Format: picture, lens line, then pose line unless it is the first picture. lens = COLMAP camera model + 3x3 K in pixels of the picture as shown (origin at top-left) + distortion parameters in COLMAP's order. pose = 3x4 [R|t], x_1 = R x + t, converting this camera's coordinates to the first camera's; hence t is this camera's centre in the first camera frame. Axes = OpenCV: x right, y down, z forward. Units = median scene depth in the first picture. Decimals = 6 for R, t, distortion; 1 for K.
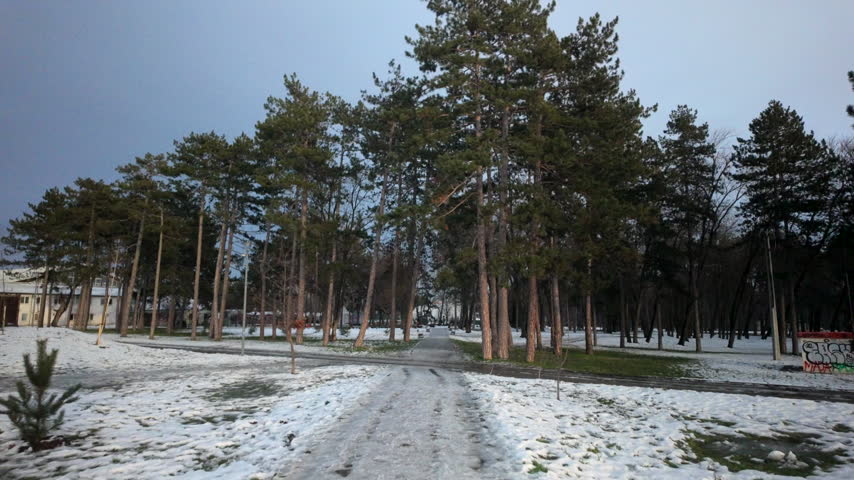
lens RADIAL K [[633.7, 0, 425.0], [0, 633.7, 246.5], [0, 0, 1]] dist [0.040017, -0.008500]
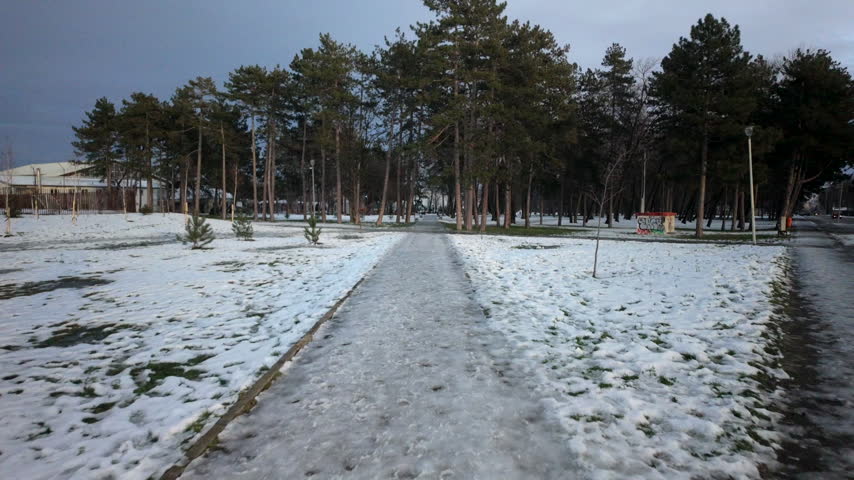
lens RADIAL K [[633.7, 0, 427.1], [0, 633.7, 243.9], [0, 0, 1]] dist [0.040017, -0.008500]
pose [[0.999754, -0.006447, 0.021240, -0.014331], [0.002738, 0.985404, 0.170208, -0.040692], [-0.022027, -0.170108, 0.985179, -0.358561]]
